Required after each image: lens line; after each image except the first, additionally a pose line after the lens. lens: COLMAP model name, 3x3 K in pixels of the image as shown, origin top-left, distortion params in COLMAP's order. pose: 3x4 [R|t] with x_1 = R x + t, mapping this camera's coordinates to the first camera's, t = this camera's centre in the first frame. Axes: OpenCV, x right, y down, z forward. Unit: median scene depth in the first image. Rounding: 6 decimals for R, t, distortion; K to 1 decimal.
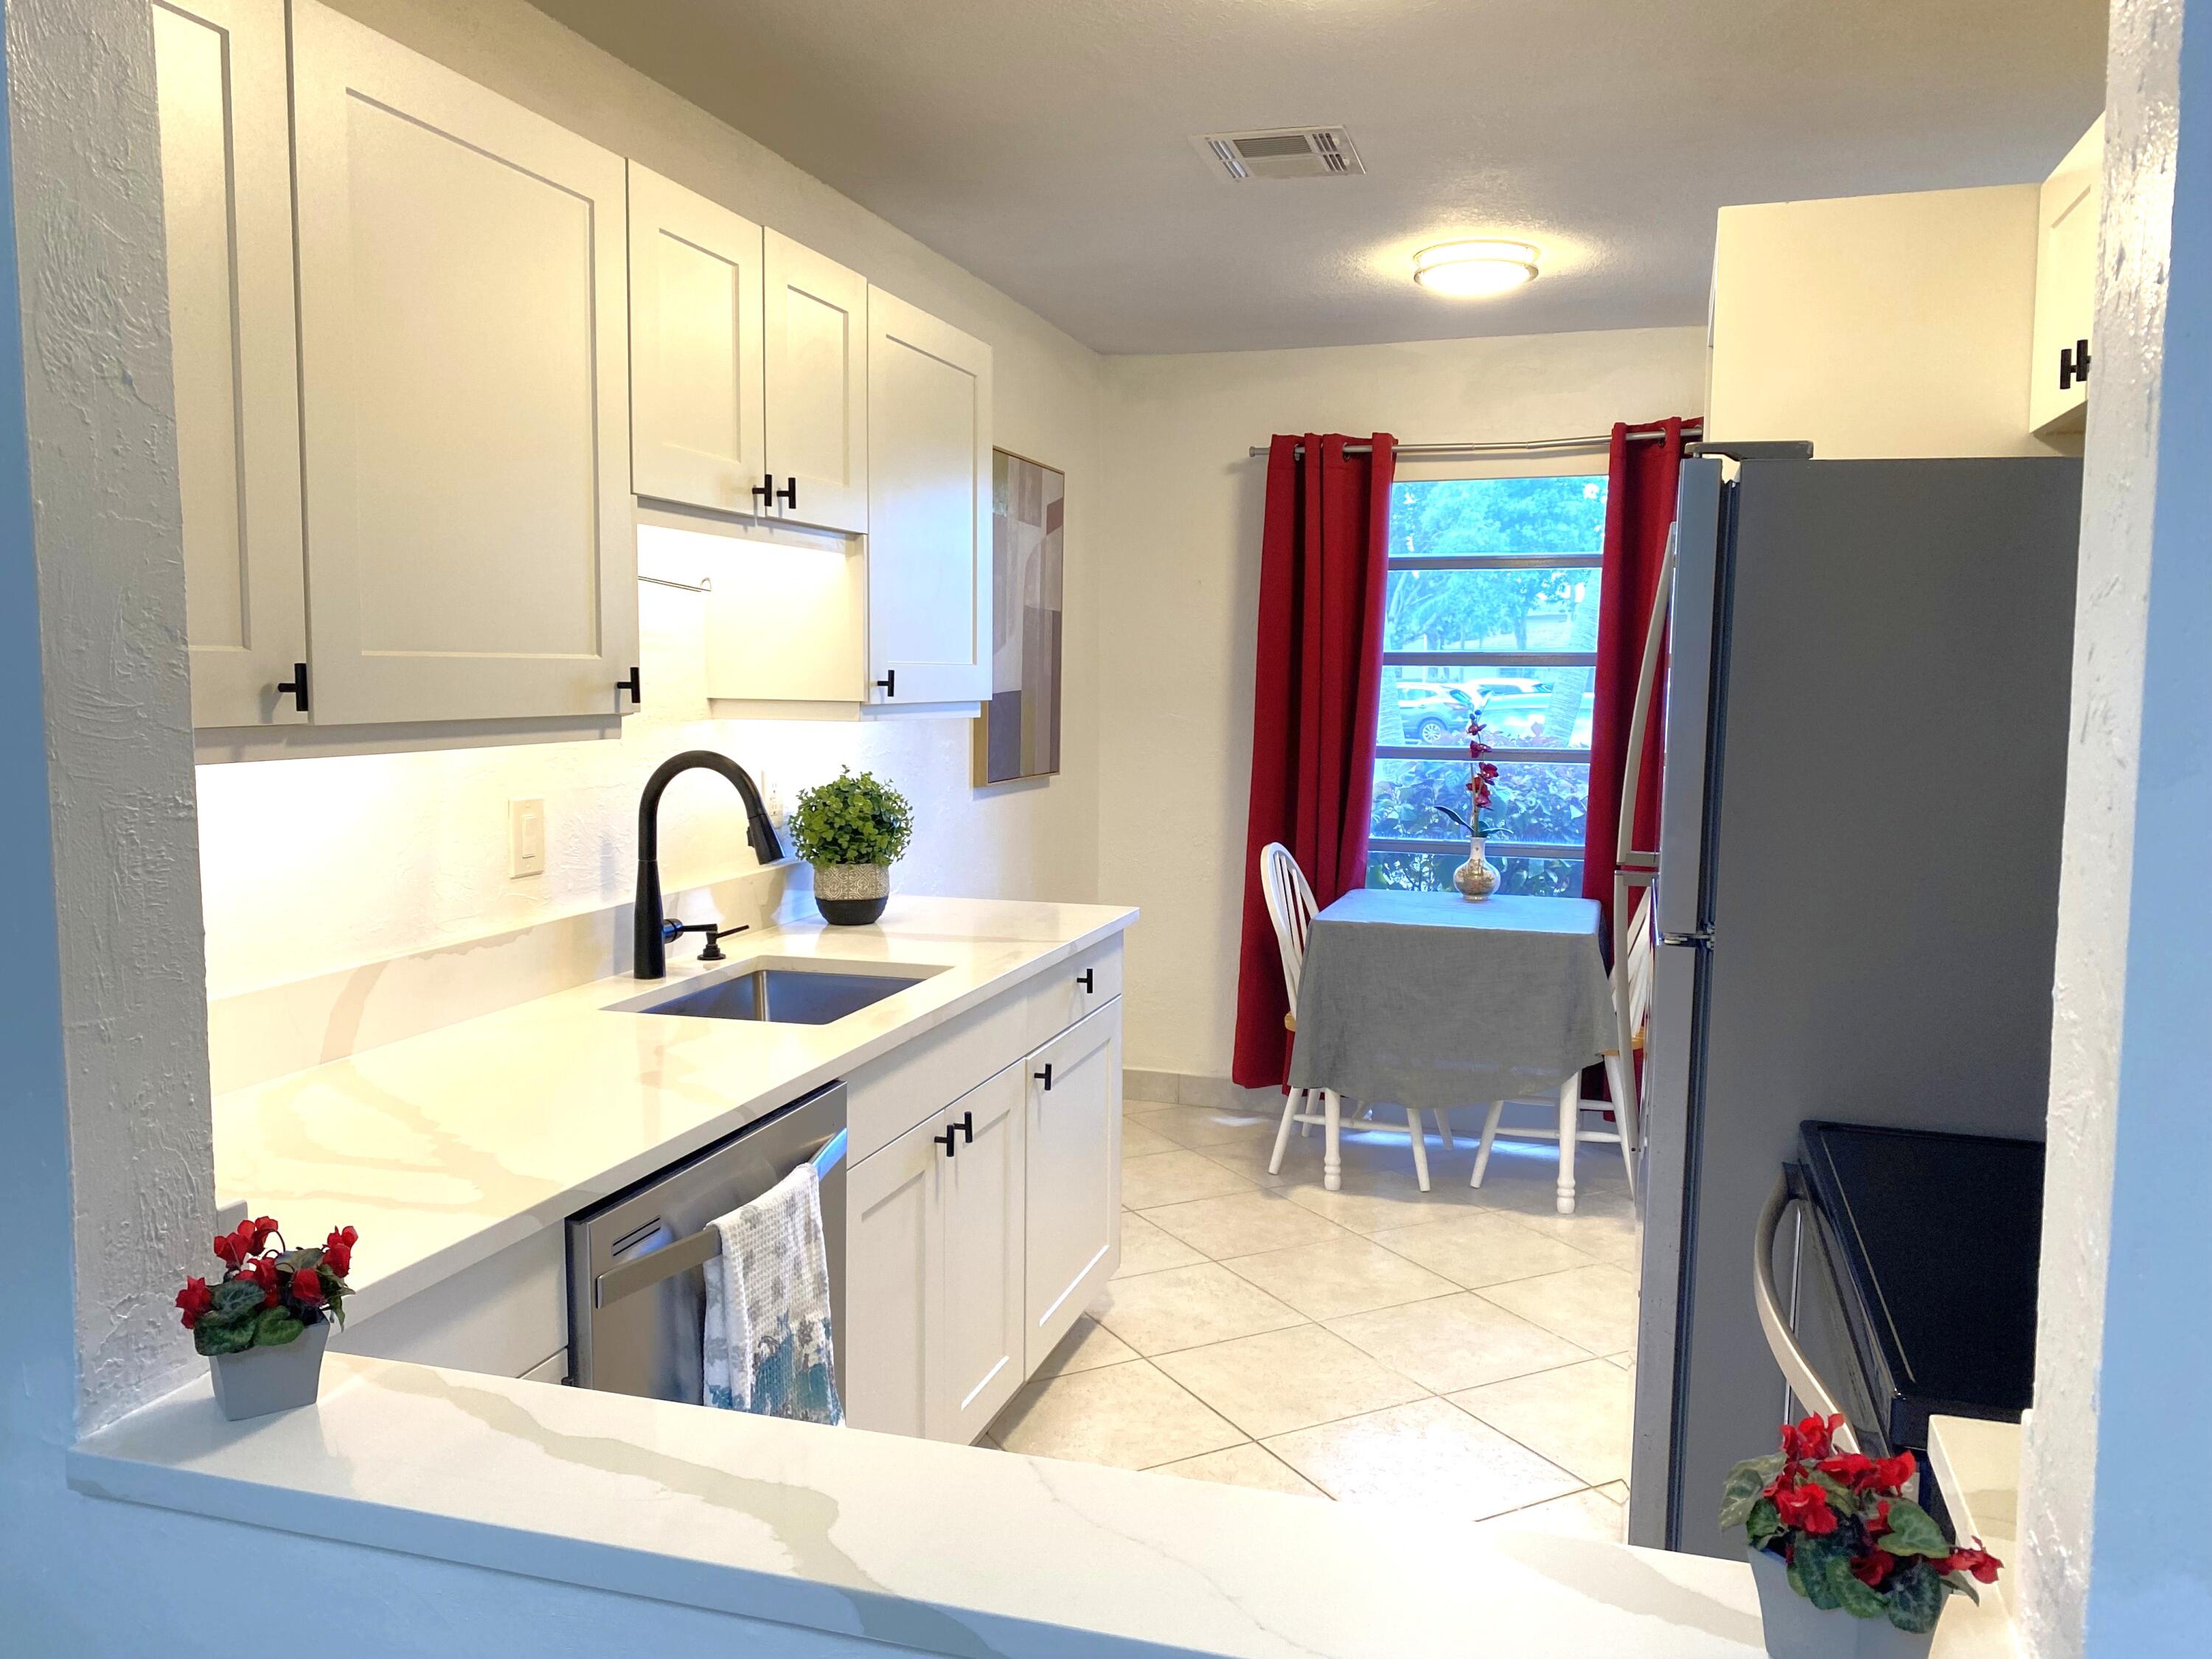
lens RADIAL K [[1675.4, 0, 1101.4], [0, 1675.4, 793.4], [0, 0, 1]] dist [0.048422, -0.006317]
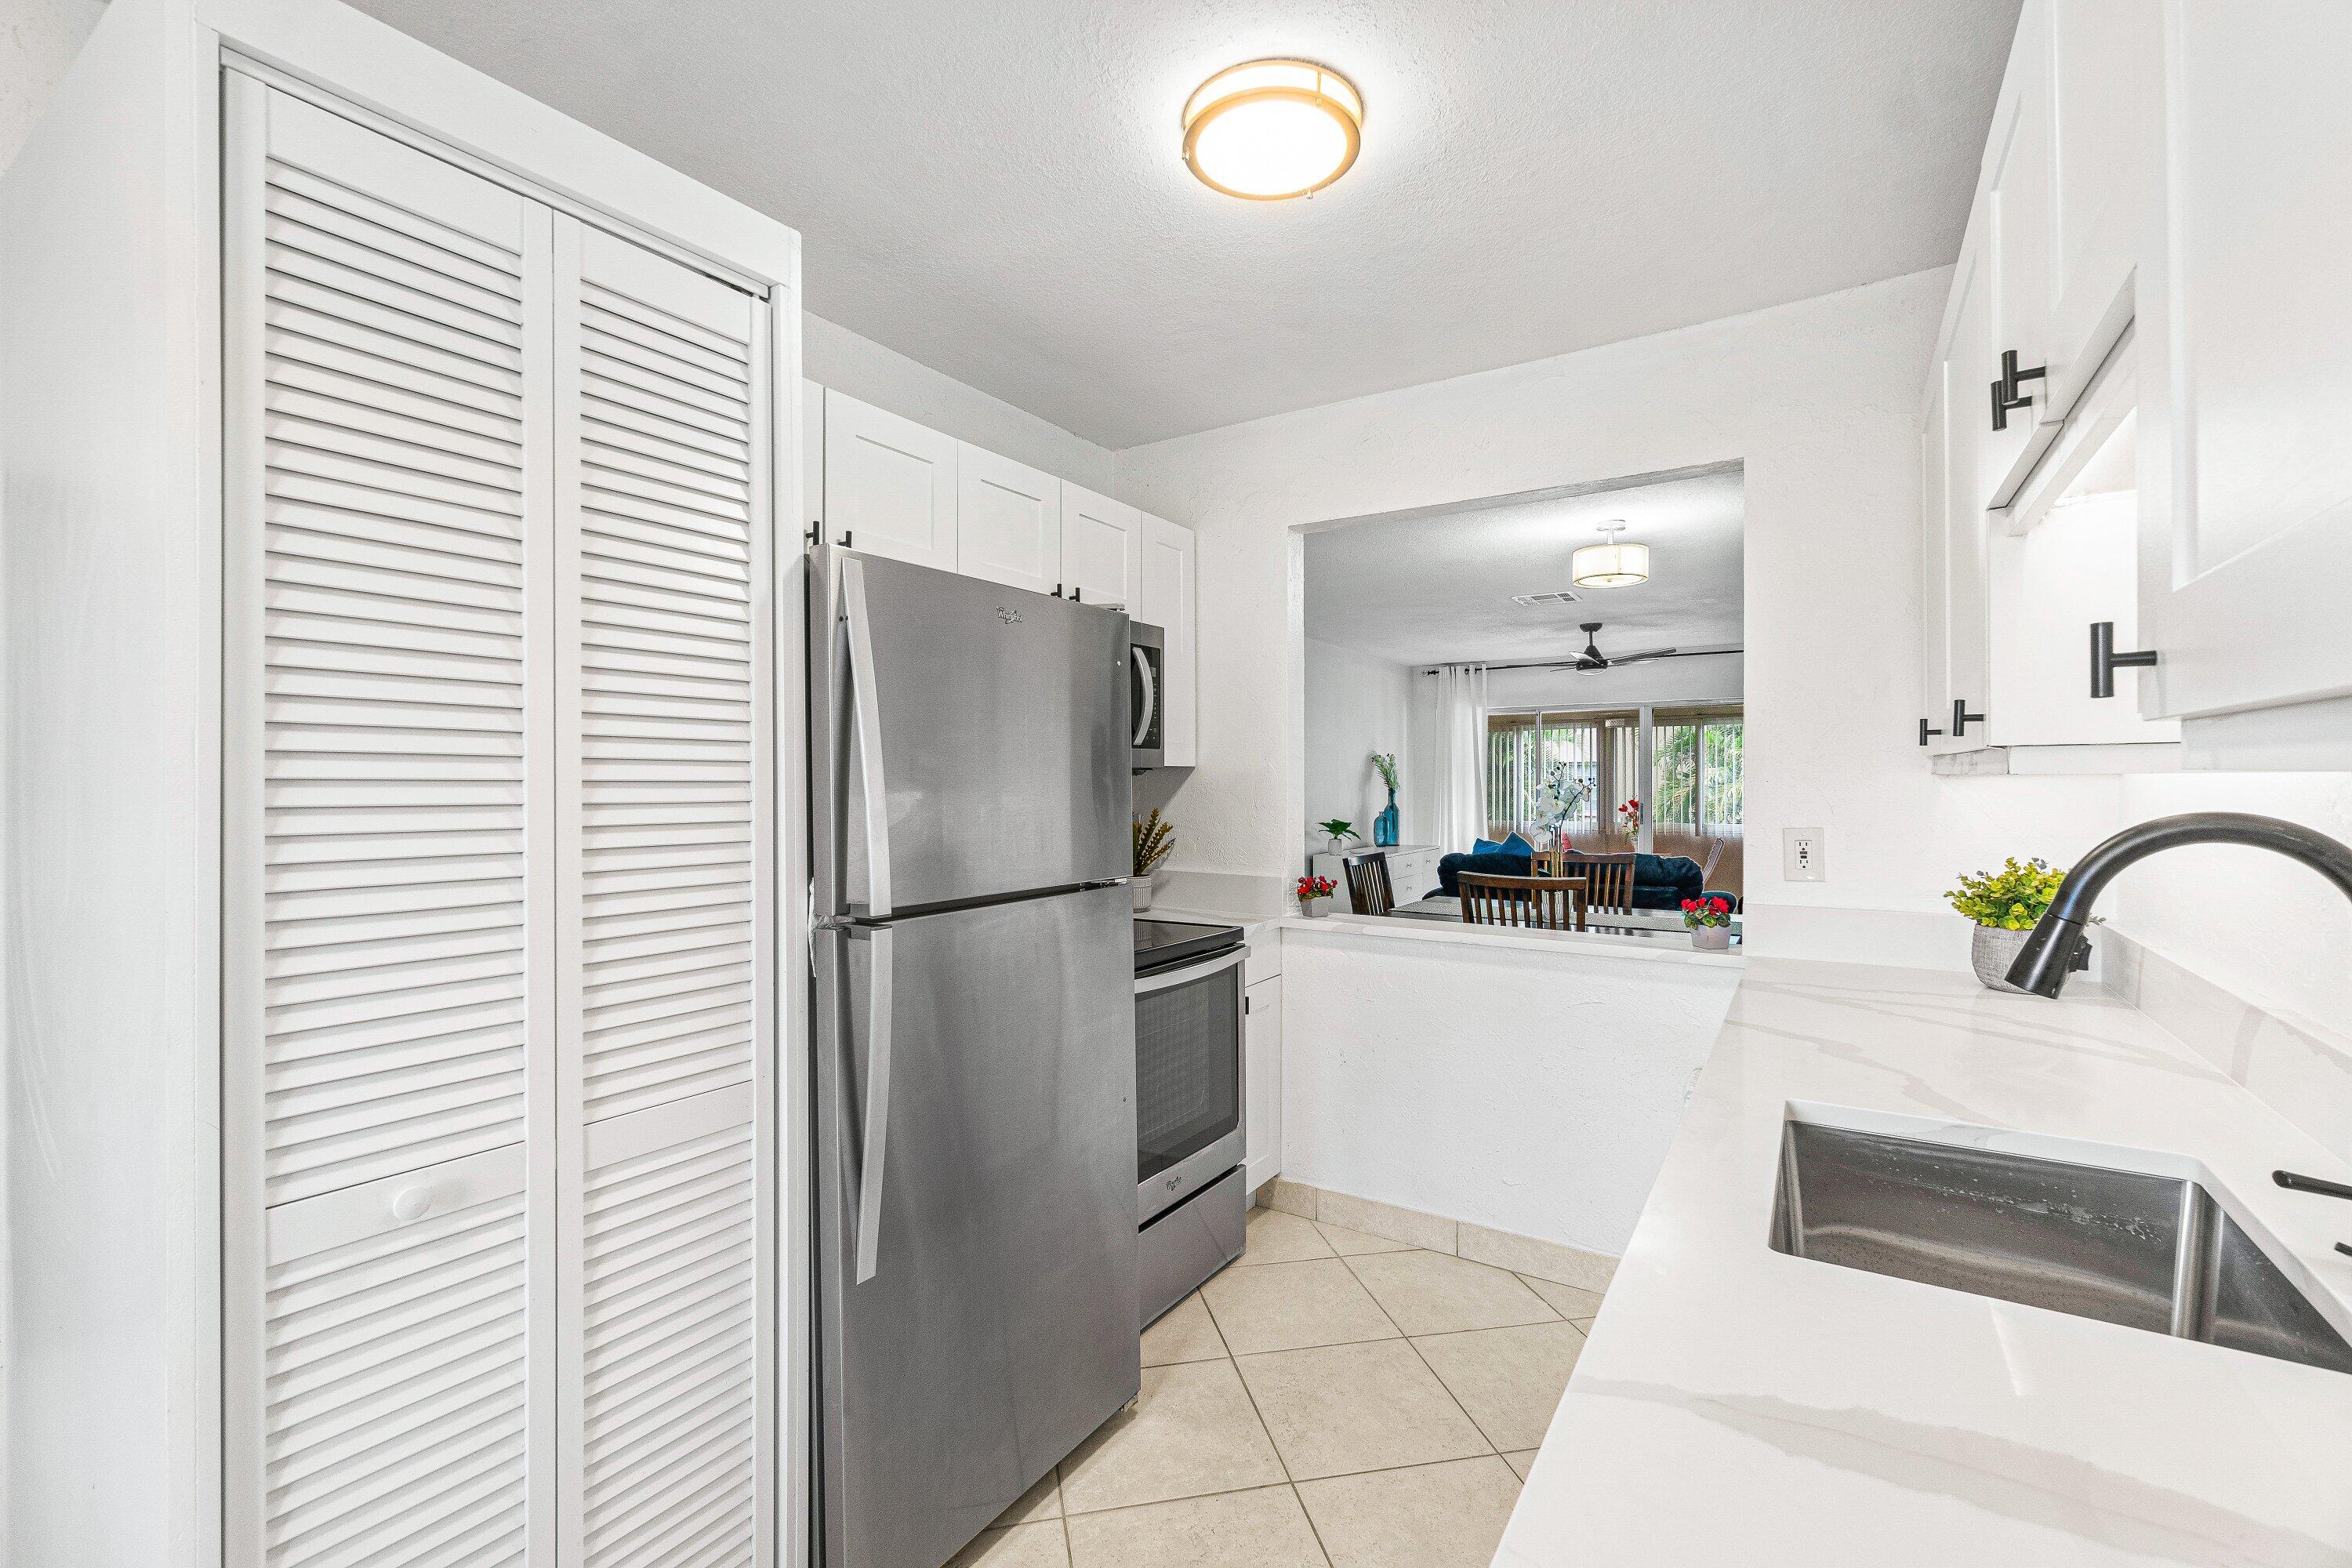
lens RADIAL K [[1022.3, 0, 1176.0], [0, 1022.3, 784.0], [0, 0, 1]] dist [-0.000805, -0.000109]
pose [[-0.962664, -0.001371, 0.270694, 0.001125], [0.020135, 0.996854, 0.076657, -0.041614], [-0.269948, 0.079246, -0.959608, 0.871230]]
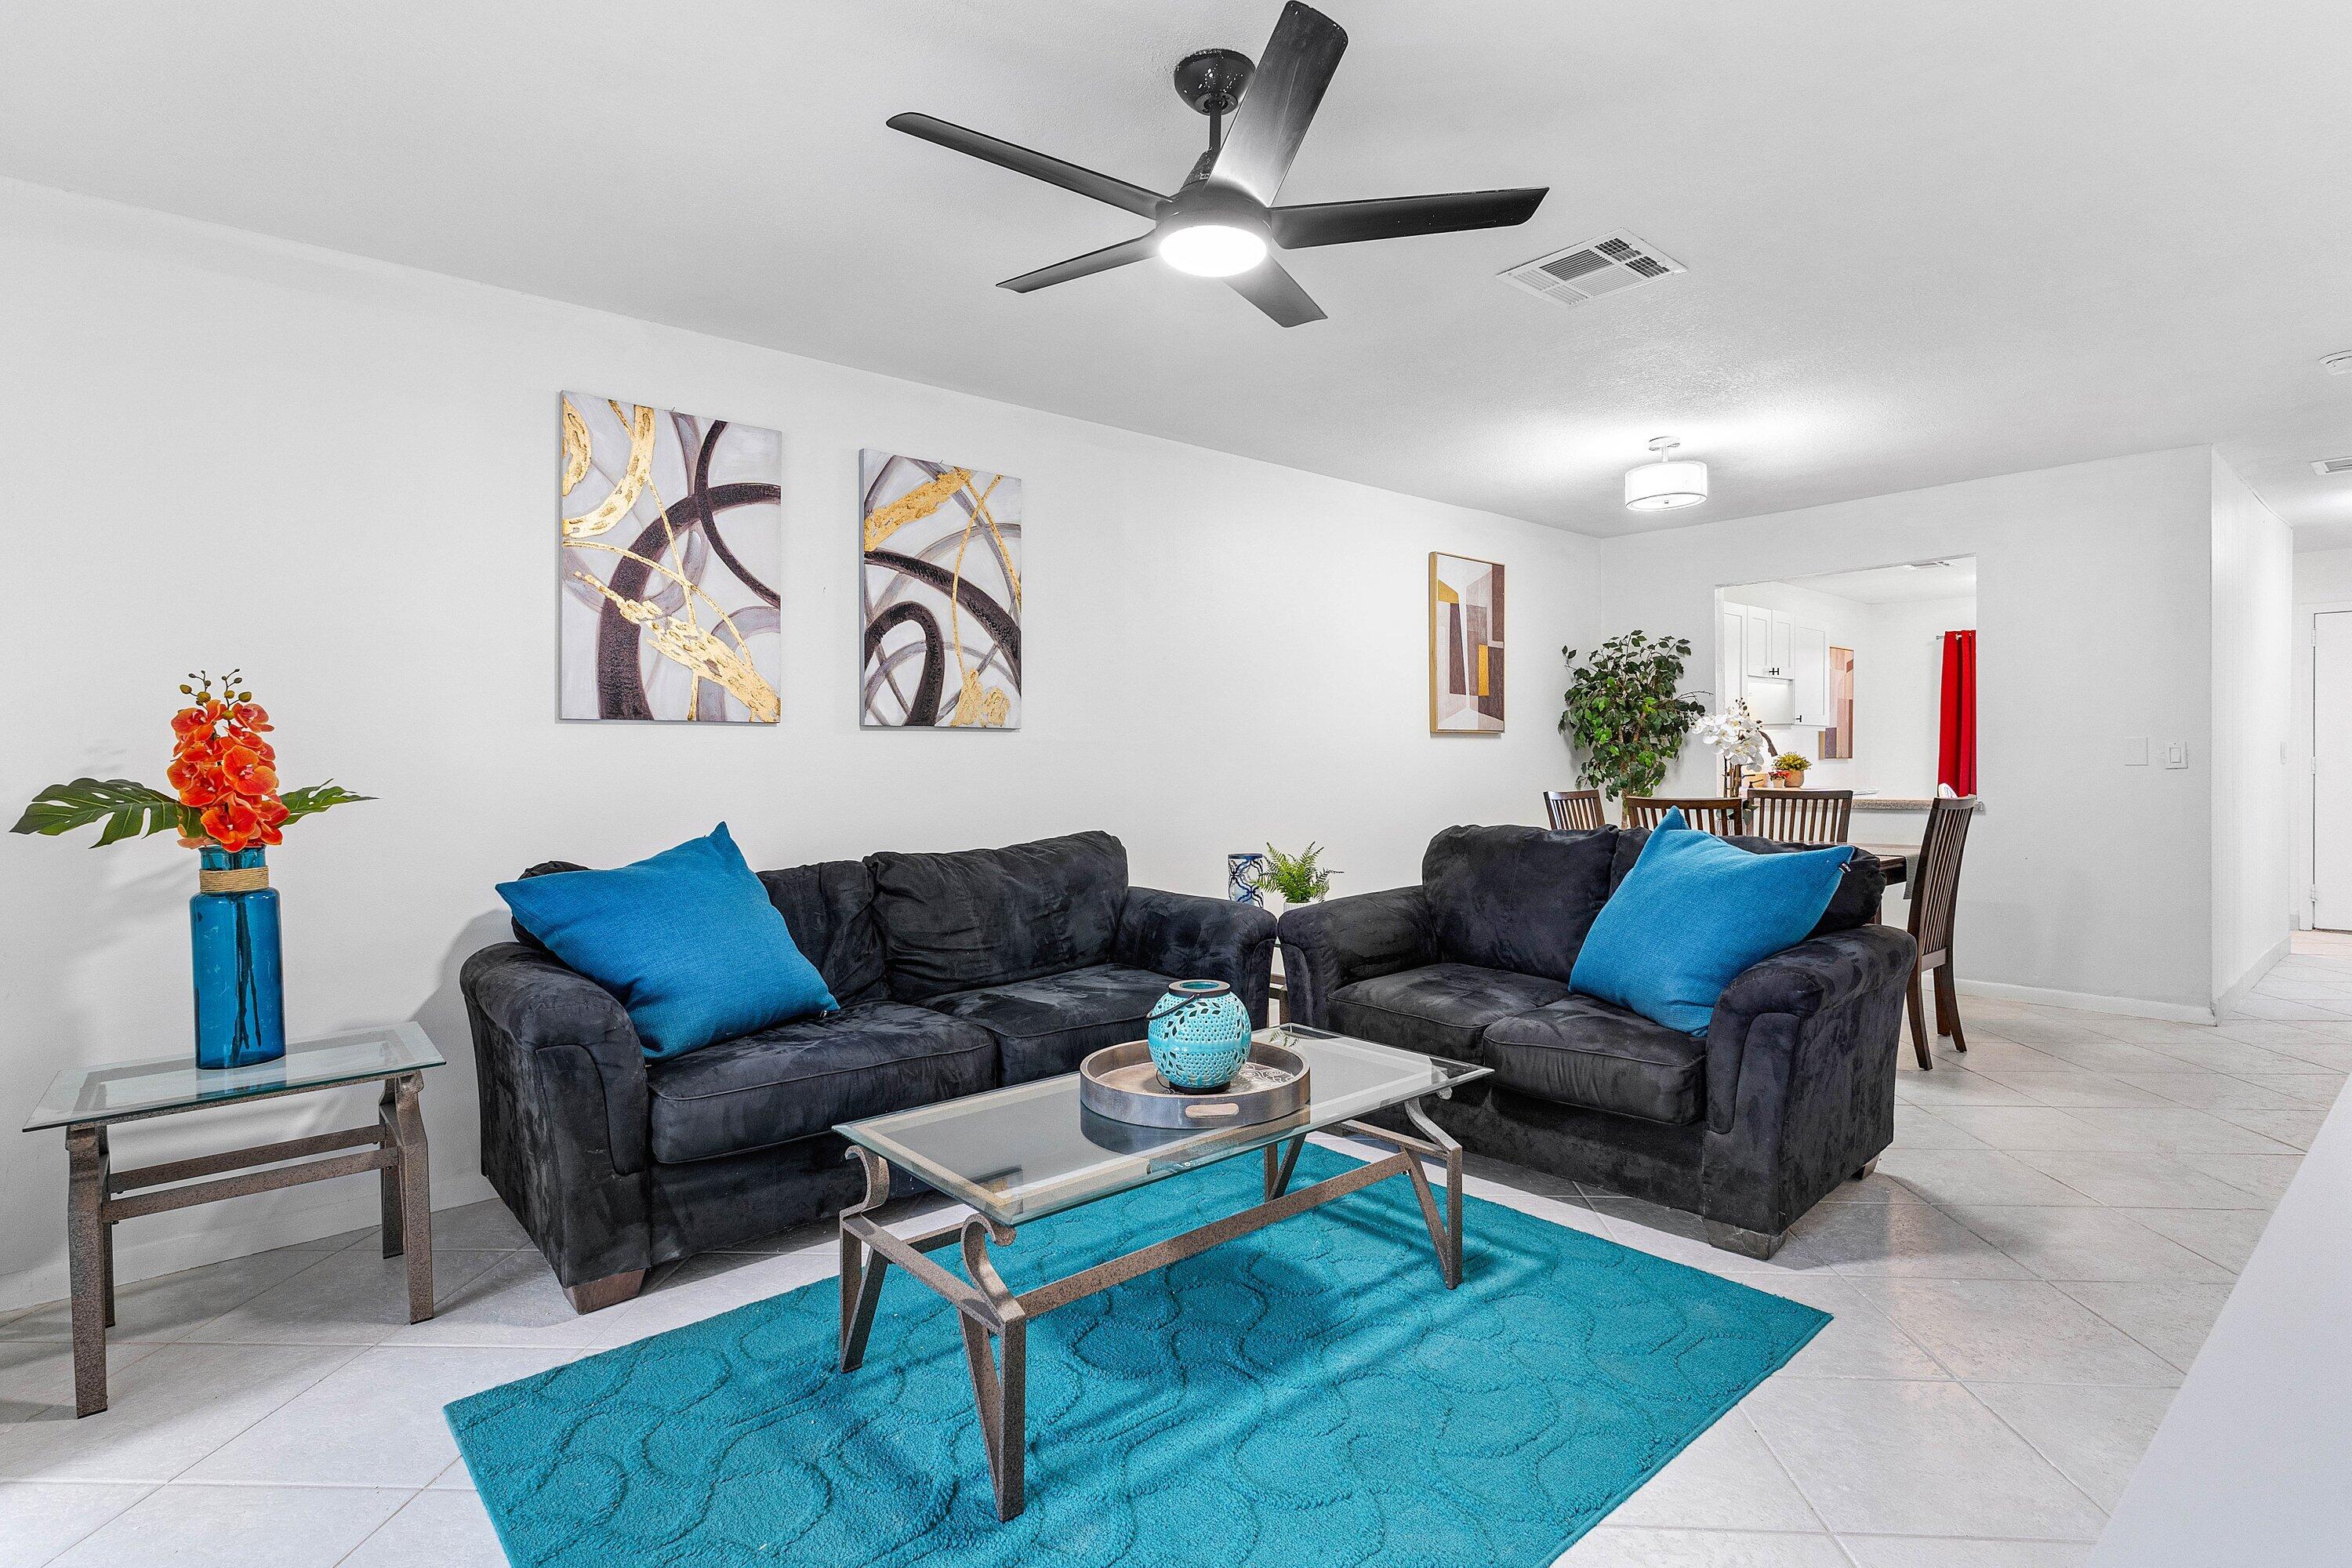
lens RADIAL K [[1157.7, 0, 1182.6], [0, 1157.7, 756.9], [0, 0, 1]] dist [0.003501, -0.000048]
pose [[0.854808, -0.010204, -0.518844, 0.023292], [-0.028464, 0.997380, -0.066511, 0.159554], [0.518163, 0.071623, 0.852278, -1.321447]]
